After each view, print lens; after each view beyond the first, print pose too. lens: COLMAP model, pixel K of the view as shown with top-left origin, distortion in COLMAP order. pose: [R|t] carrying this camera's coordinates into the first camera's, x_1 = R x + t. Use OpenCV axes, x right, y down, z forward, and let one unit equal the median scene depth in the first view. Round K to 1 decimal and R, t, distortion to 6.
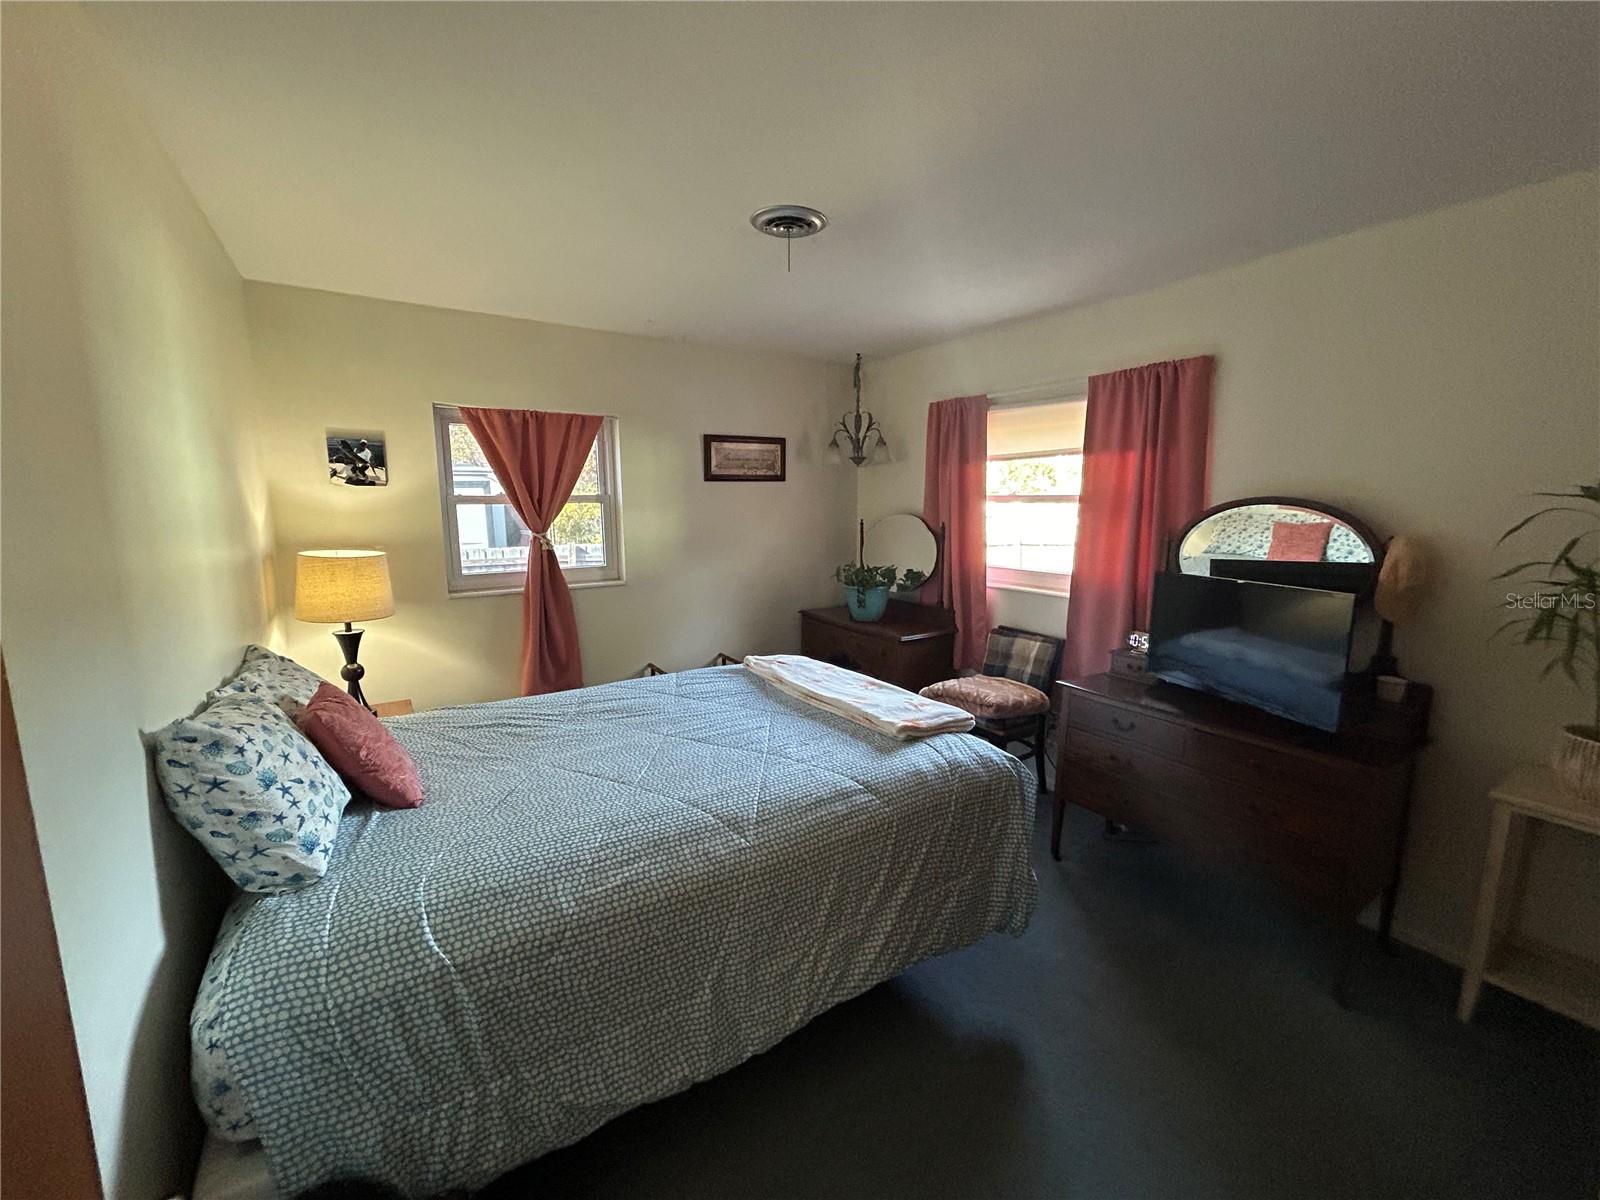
lens RADIAL K [[642.3, 0, 799.8], [0, 642.3, 598.3], [0, 0, 1]] dist [0.000116, -0.000842]
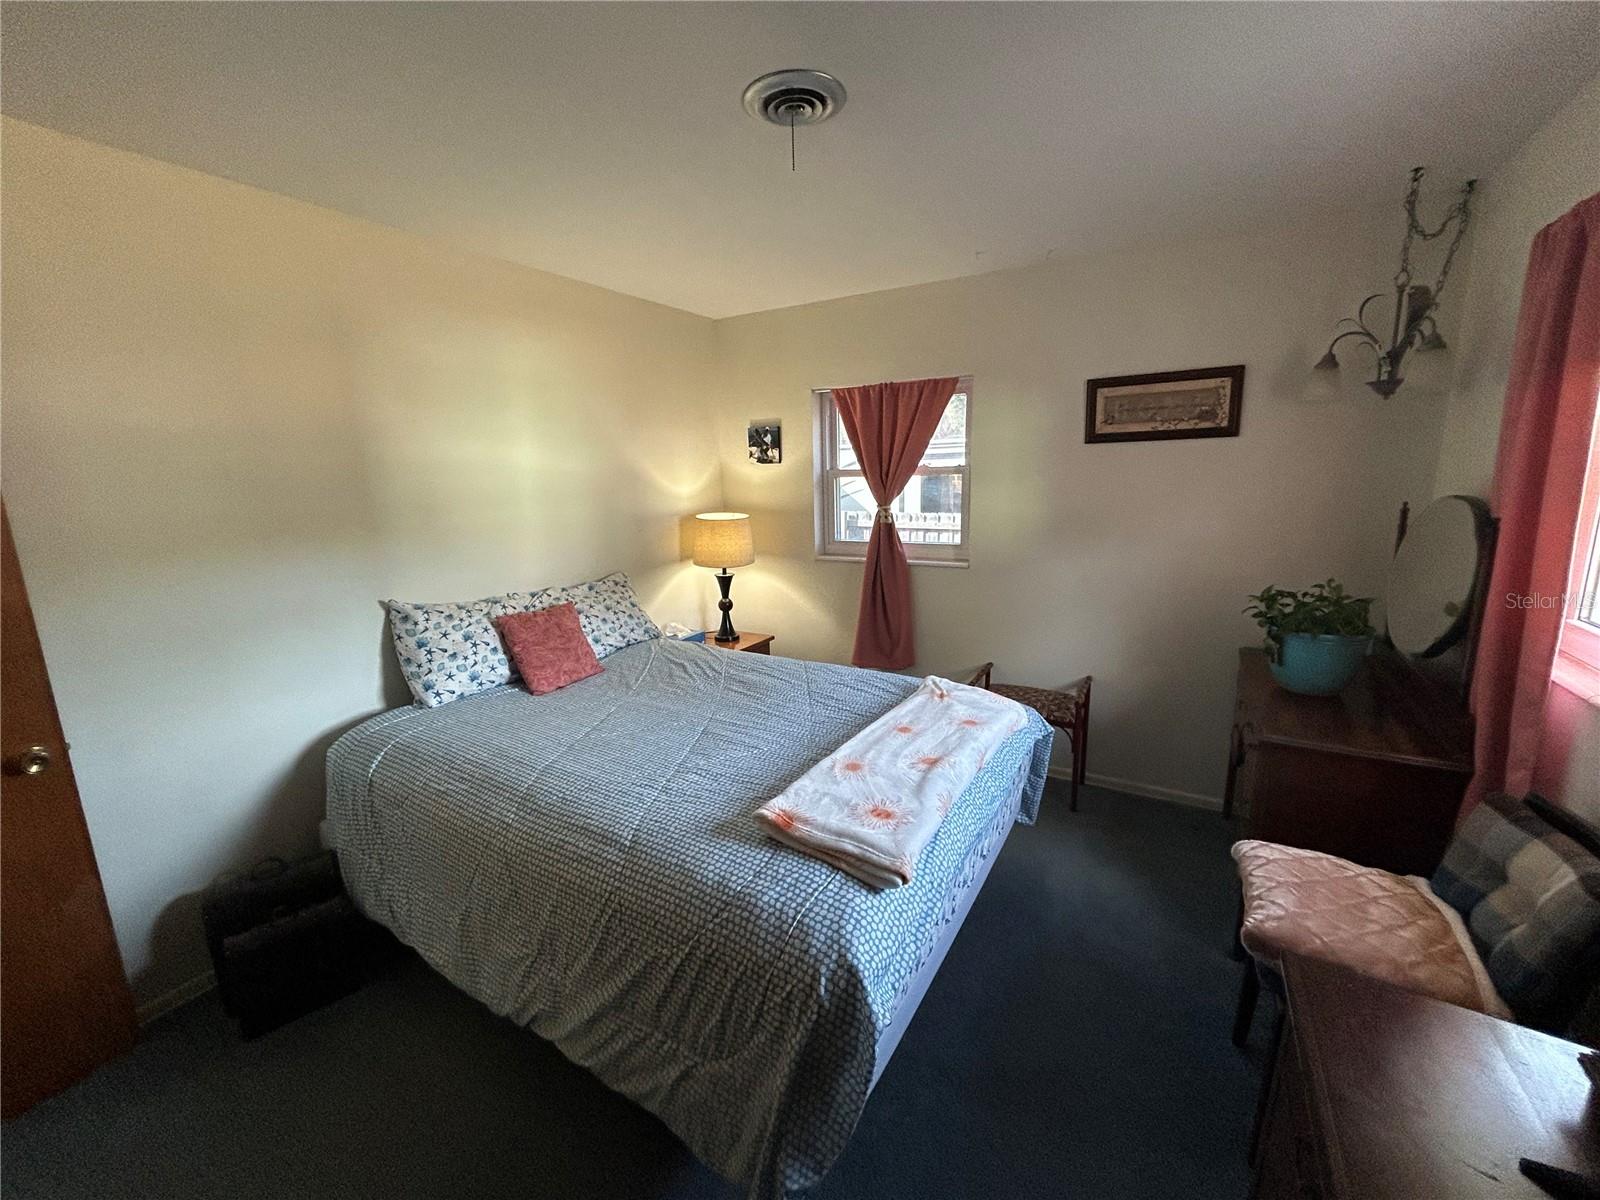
lens RADIAL K [[642.3, 0, 802.8], [0, 642.3, 595.6], [0, 0, 1]] dist [0.000116, -0.000842]
pose [[0.430929, 0.165597, -0.887061, 0.533033], [-0.114484, 0.985107, 0.128285, -0.089222], [0.895094, 0.046272, 0.443470, 0.512758]]
